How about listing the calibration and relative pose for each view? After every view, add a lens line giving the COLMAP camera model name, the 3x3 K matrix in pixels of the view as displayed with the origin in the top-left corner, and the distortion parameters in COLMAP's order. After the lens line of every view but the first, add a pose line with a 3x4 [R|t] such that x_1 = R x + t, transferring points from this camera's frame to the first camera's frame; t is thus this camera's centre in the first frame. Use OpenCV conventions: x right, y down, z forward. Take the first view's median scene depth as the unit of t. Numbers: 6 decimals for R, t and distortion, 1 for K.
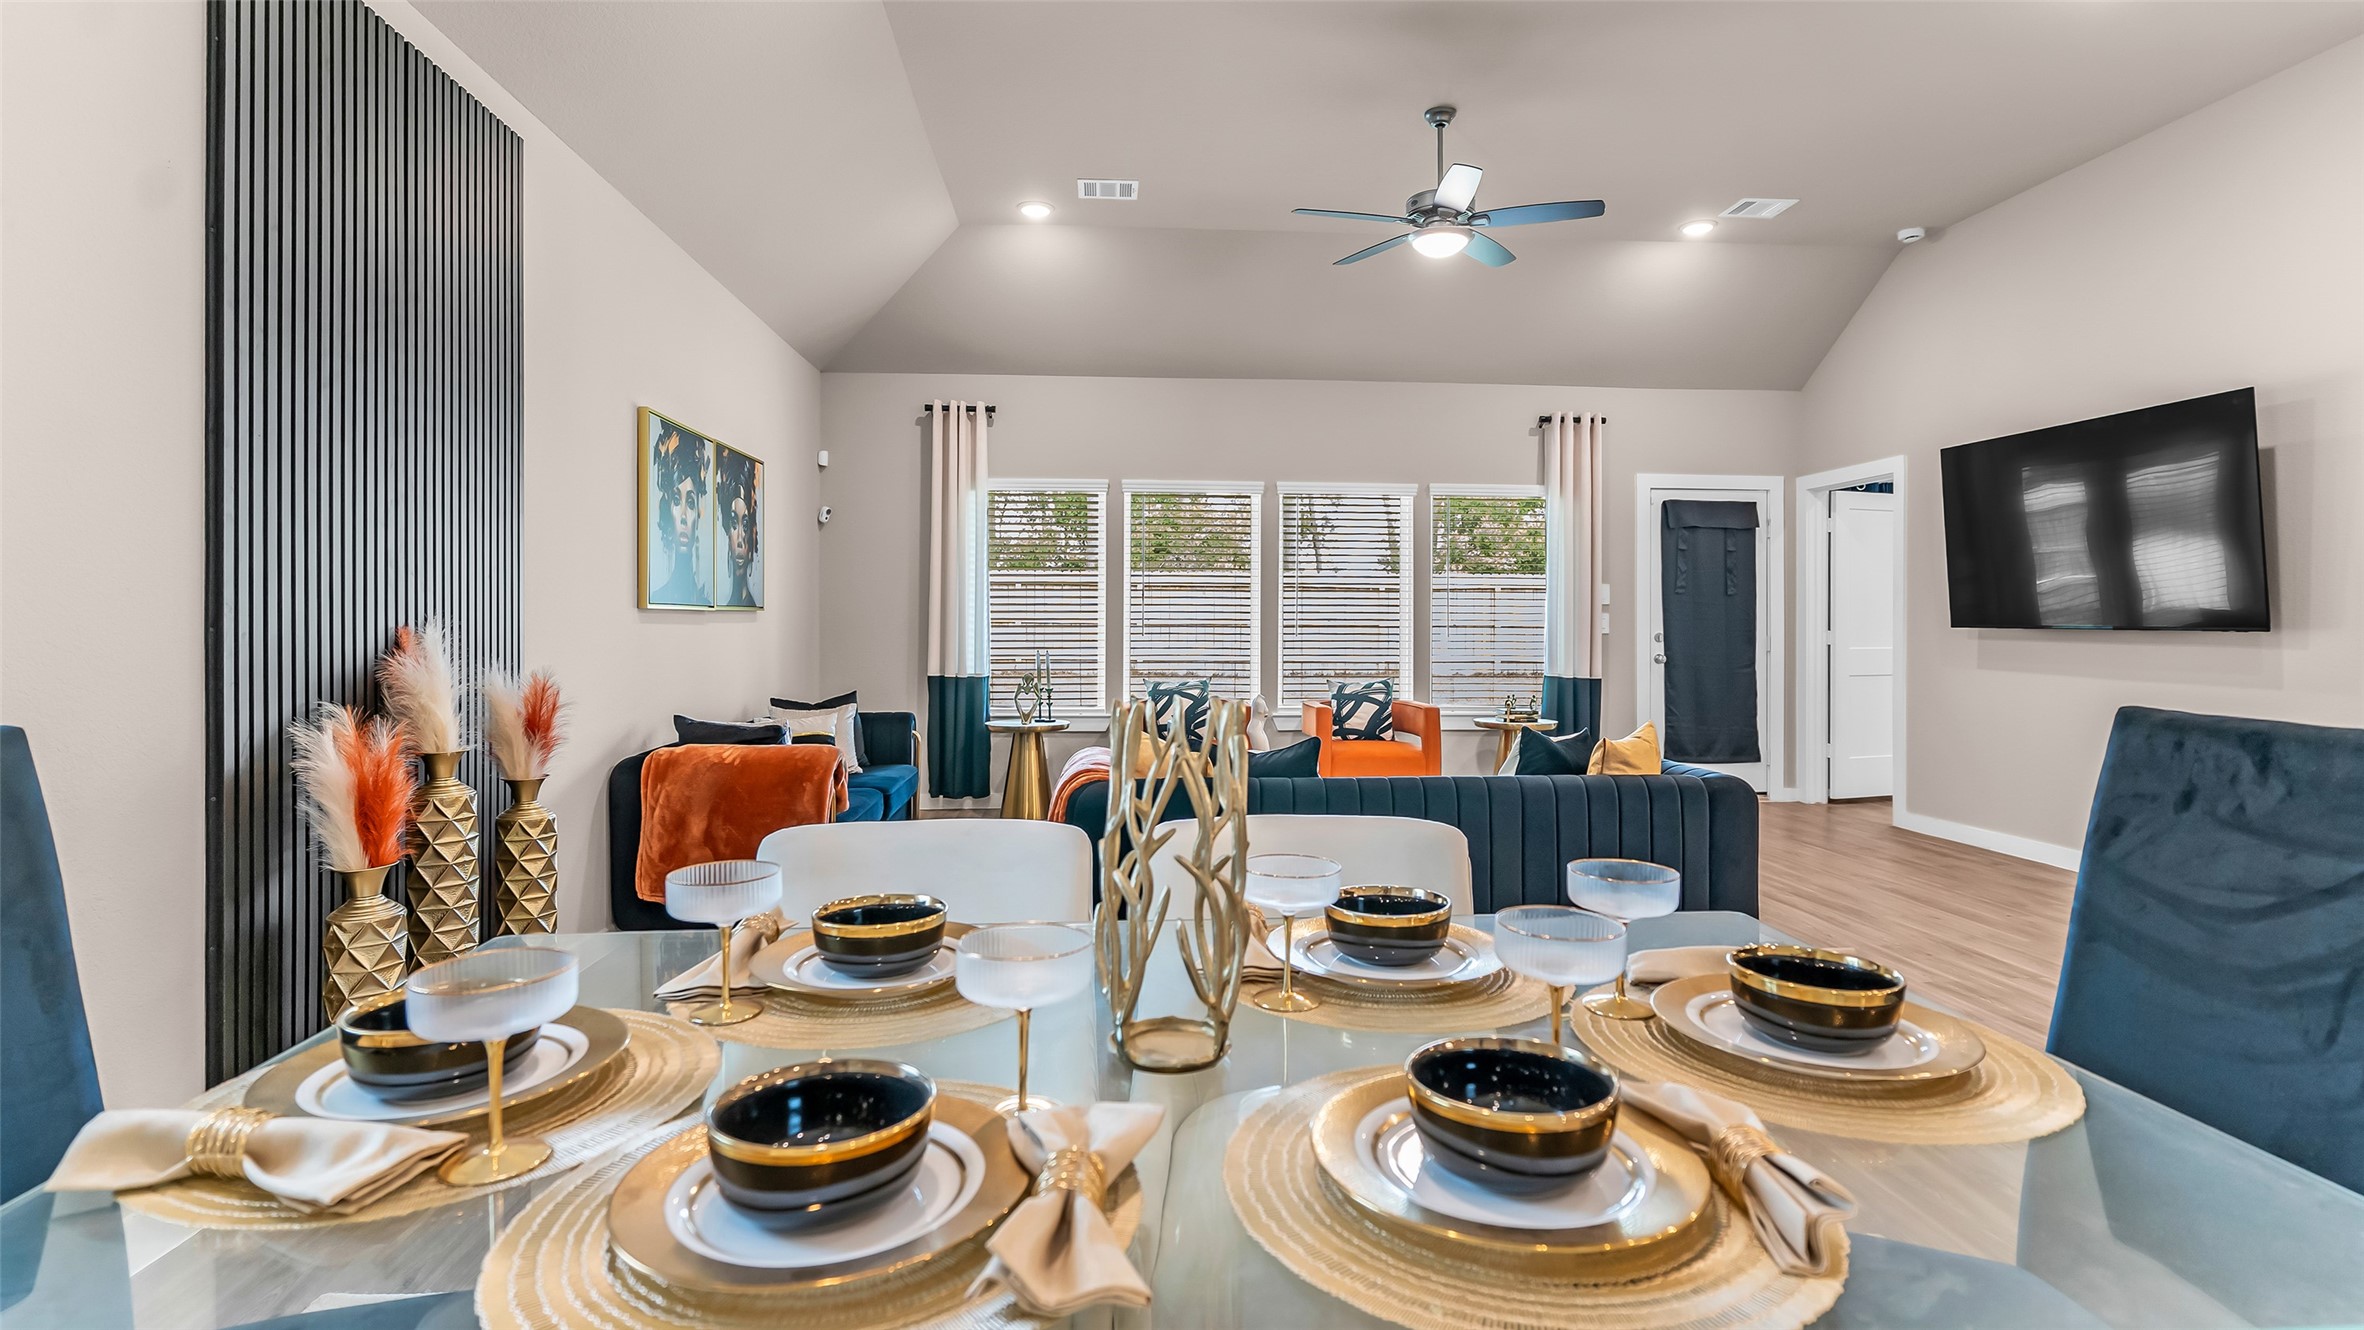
lens RADIAL K [[1157.0, 0, 1182.0], [0, 1157.0, 630.3], [0, 0, 1]] dist [0.000893, 0.000304]
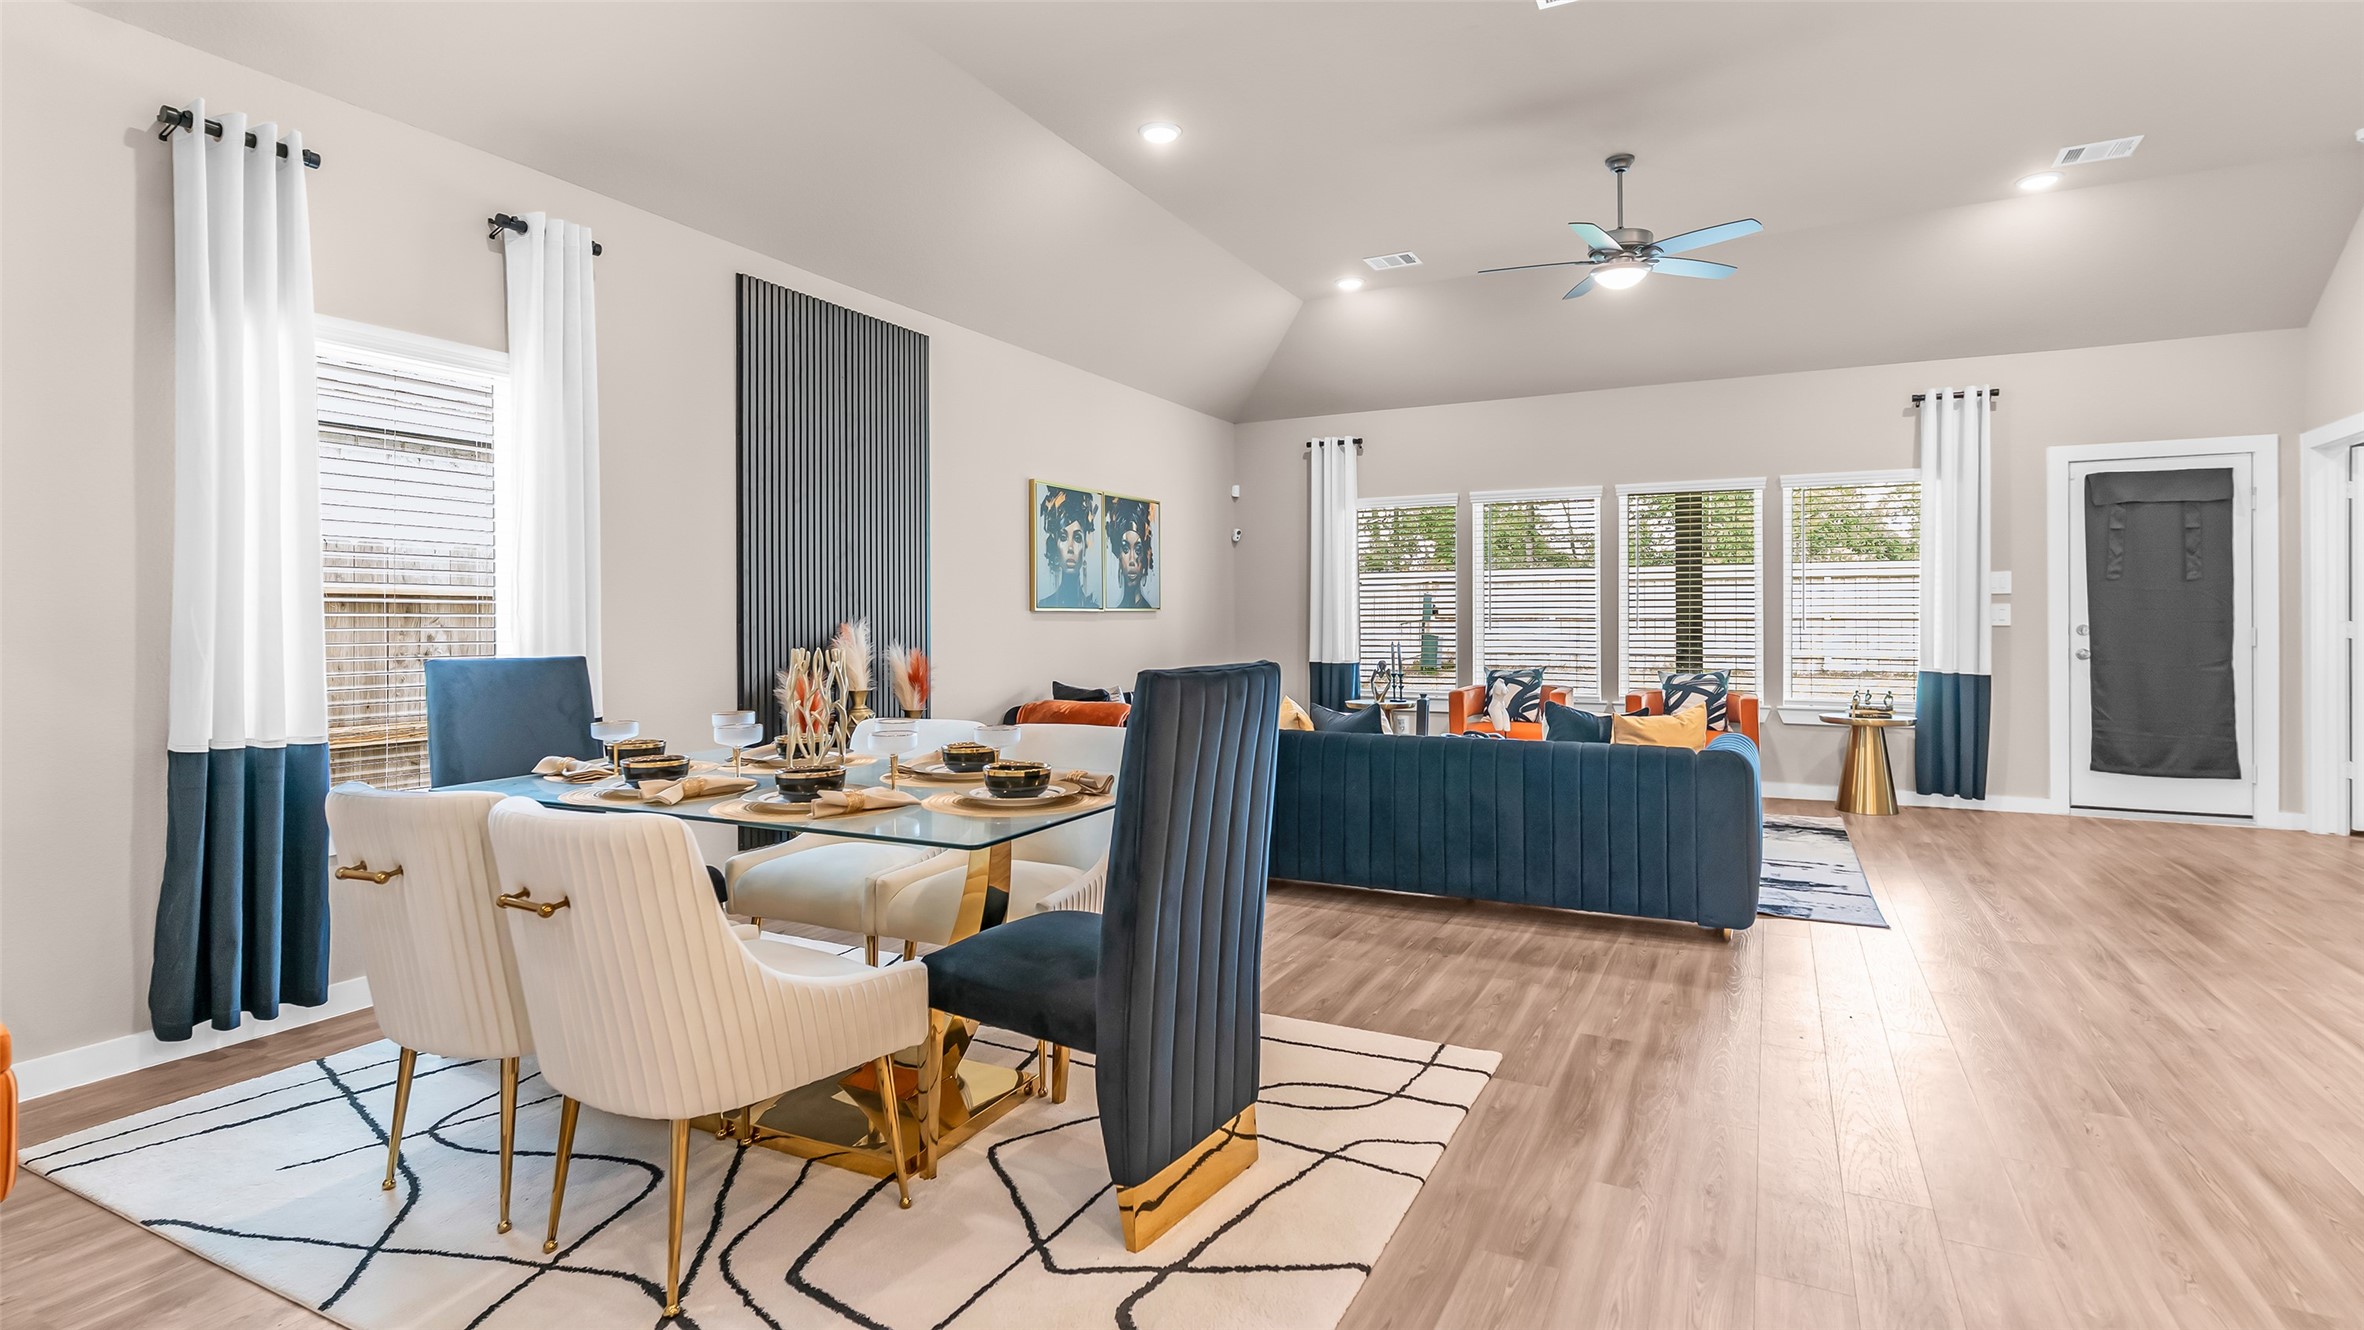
lens RADIAL K [[1157.0, 0, 1182.0], [0, 1157.0, 630.3], [0, 0, 1]] dist [0.000893, 0.000304]
pose [[0.849447, -0.001757, -0.527671, 0.321520], [0.003151, 0.999994, 0.001744, 0.003060], [0.527665, -0.003144, 0.849447, -0.124041]]
